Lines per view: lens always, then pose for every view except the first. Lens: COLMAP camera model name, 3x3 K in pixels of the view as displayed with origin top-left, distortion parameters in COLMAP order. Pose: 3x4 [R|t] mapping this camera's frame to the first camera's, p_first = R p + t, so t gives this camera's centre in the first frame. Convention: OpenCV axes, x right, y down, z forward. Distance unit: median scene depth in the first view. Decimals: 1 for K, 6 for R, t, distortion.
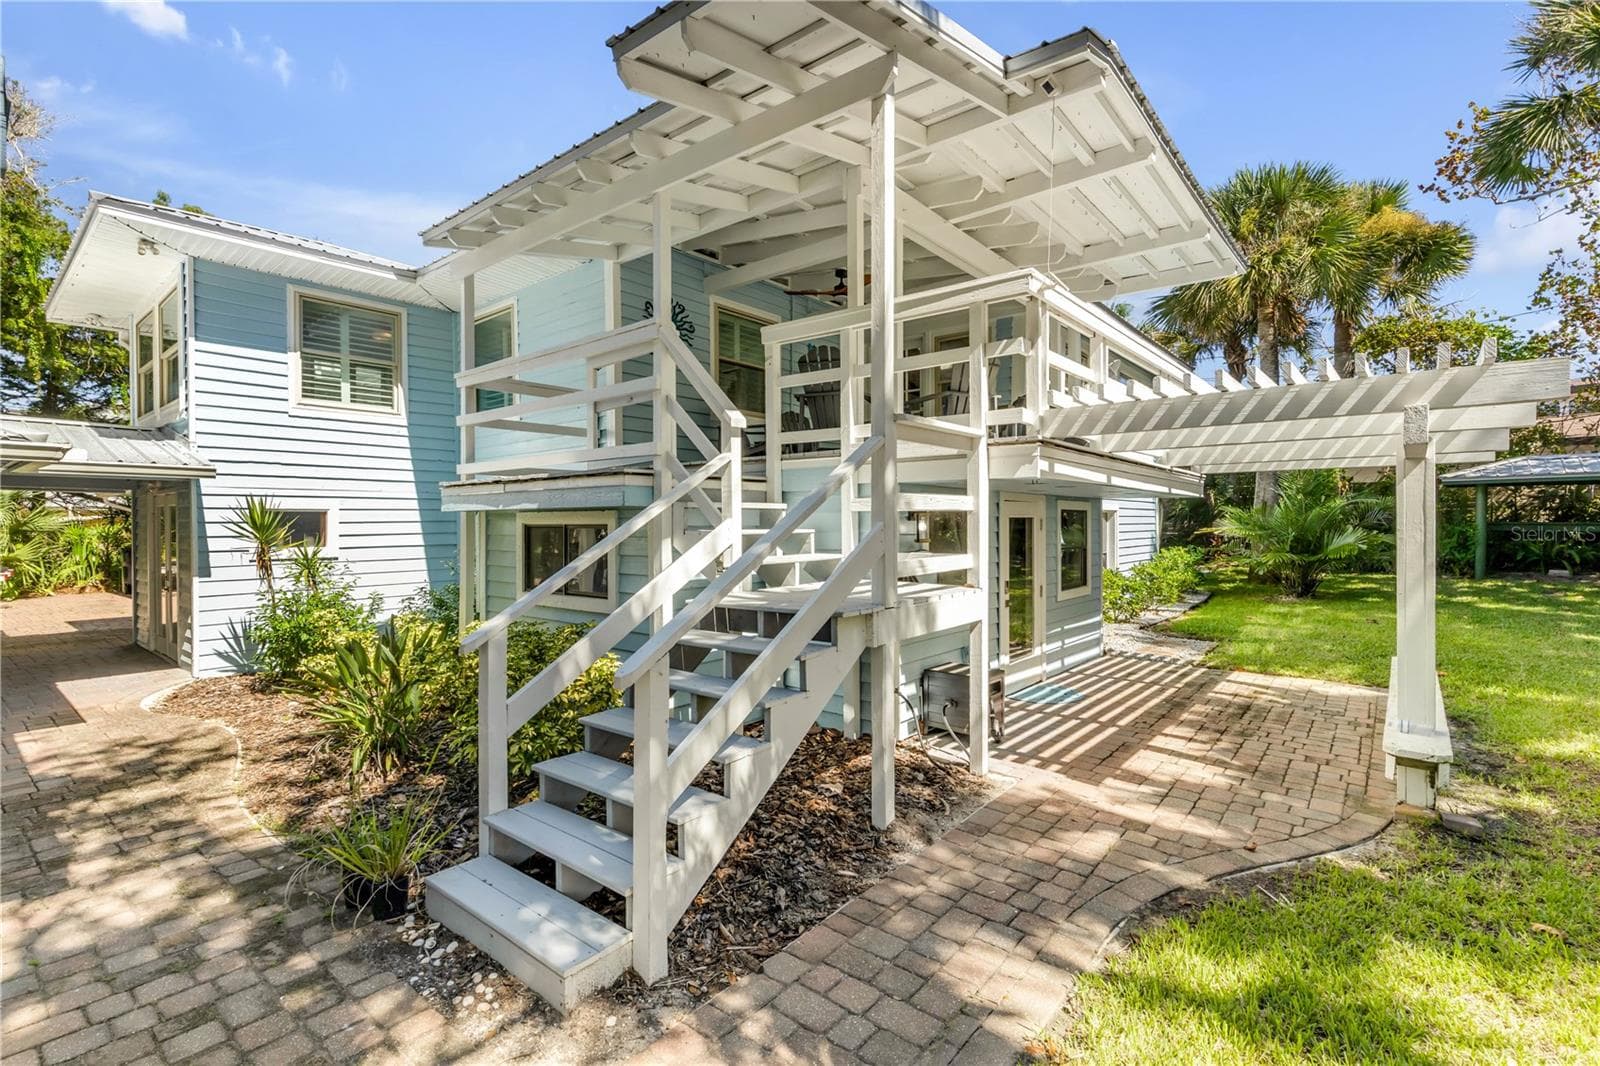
lens RADIAL K [[732.1, 0, 803.8], [0, 732.1, 530.9], [0, 0, 1]] dist [-0.004992, 0.000641]
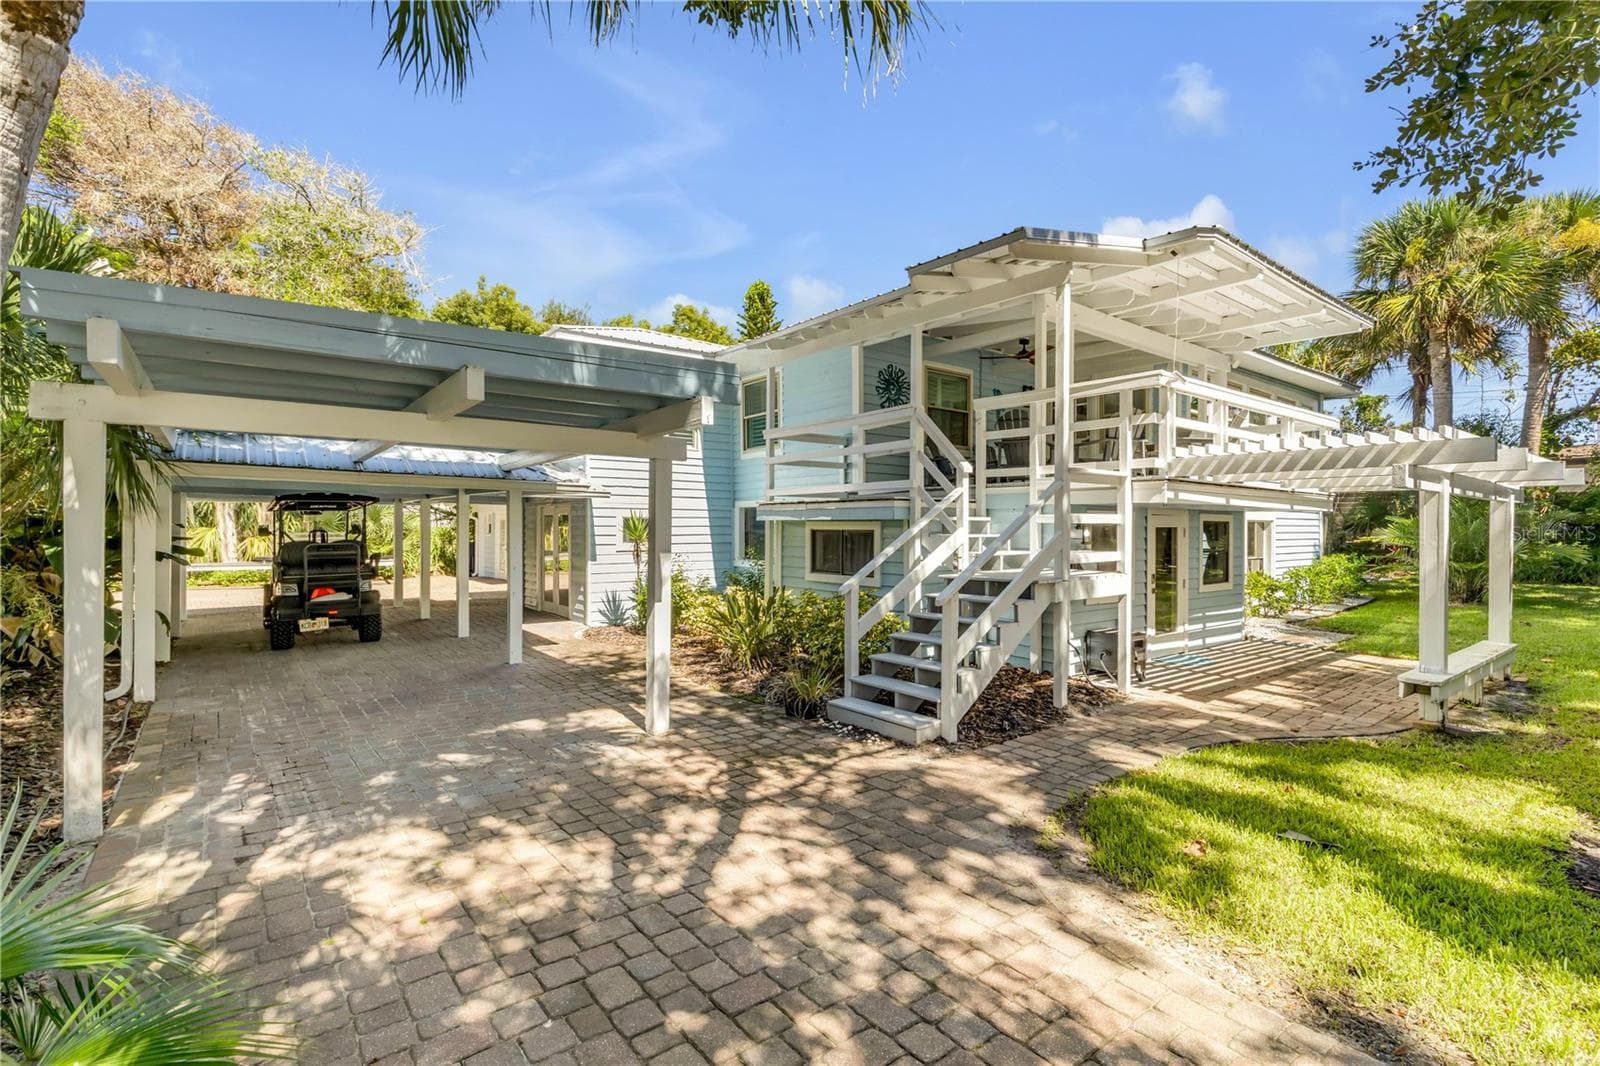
lens RADIAL K [[732.1, 0, 798.4], [0, 732.1, 528.4], [0, 0, 1]] dist [-0.004992, 0.000641]
pose [[0.975501, 0.008834, -0.219818, -0.088370], [-0.010803, 0.999912, -0.007756, 0.001388], [0.219730, 0.009941, 0.975510, -0.616449]]
